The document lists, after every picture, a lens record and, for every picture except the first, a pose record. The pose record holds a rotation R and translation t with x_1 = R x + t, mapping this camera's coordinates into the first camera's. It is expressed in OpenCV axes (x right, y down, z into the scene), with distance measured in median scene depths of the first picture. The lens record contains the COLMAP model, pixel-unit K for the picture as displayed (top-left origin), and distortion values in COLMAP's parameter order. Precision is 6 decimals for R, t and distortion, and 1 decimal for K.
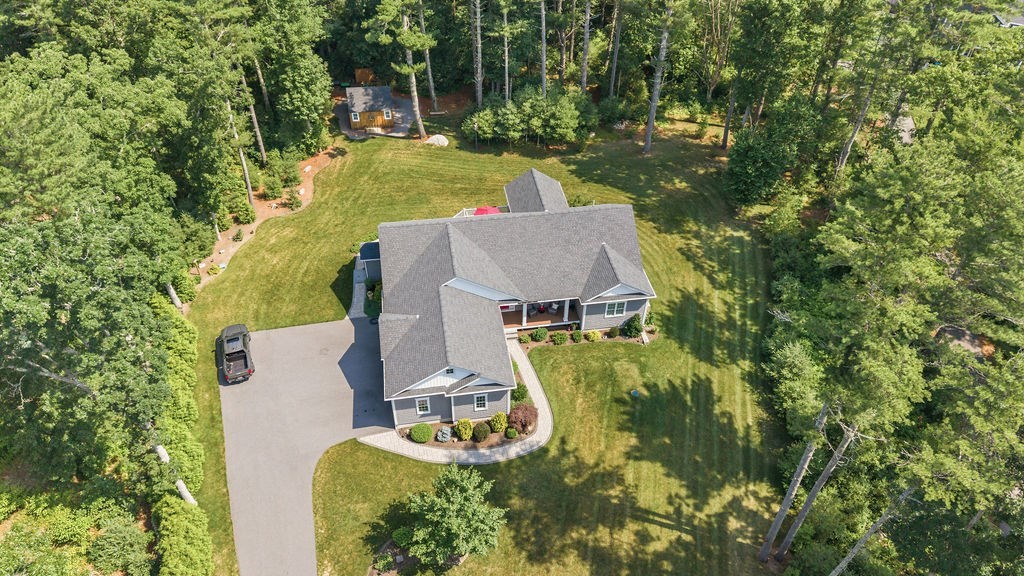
lens RADIAL K [[699.8, 0, 506.8], [0, 699.8, 292.3], [0, 0, 1]] dist [0.007499, -0.012661]
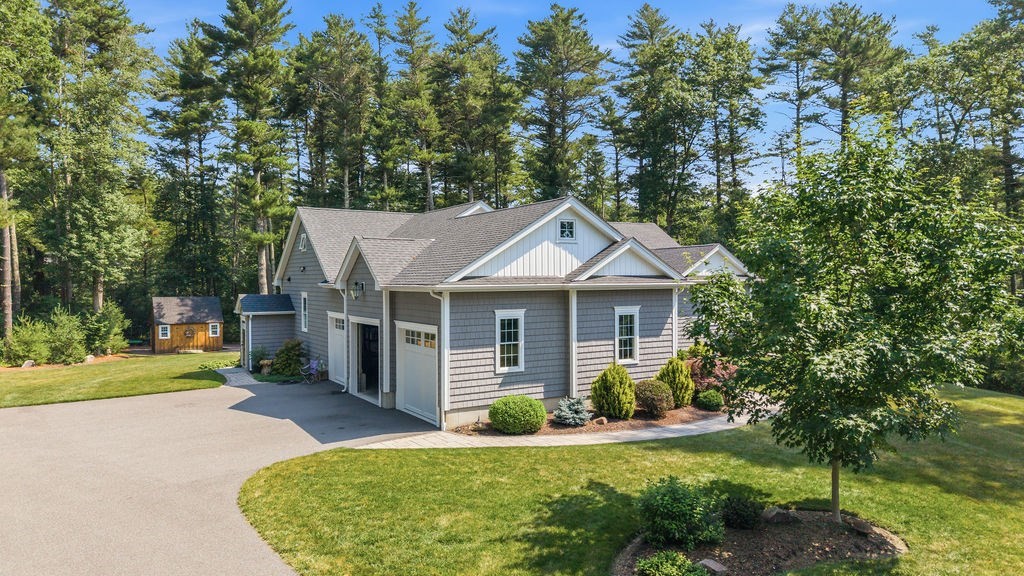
lens RADIAL K [[699.8, 0, 510.6], [0, 699.8, 291.6], [0, 0, 1]] dist [0.007499, -0.012661]
pose [[0.928309, -0.015692, 0.371479, -0.231890], [0.254906, 0.754207, -0.605140, 0.331501], [-0.270676, 0.656449, 0.704137, 0.596697]]
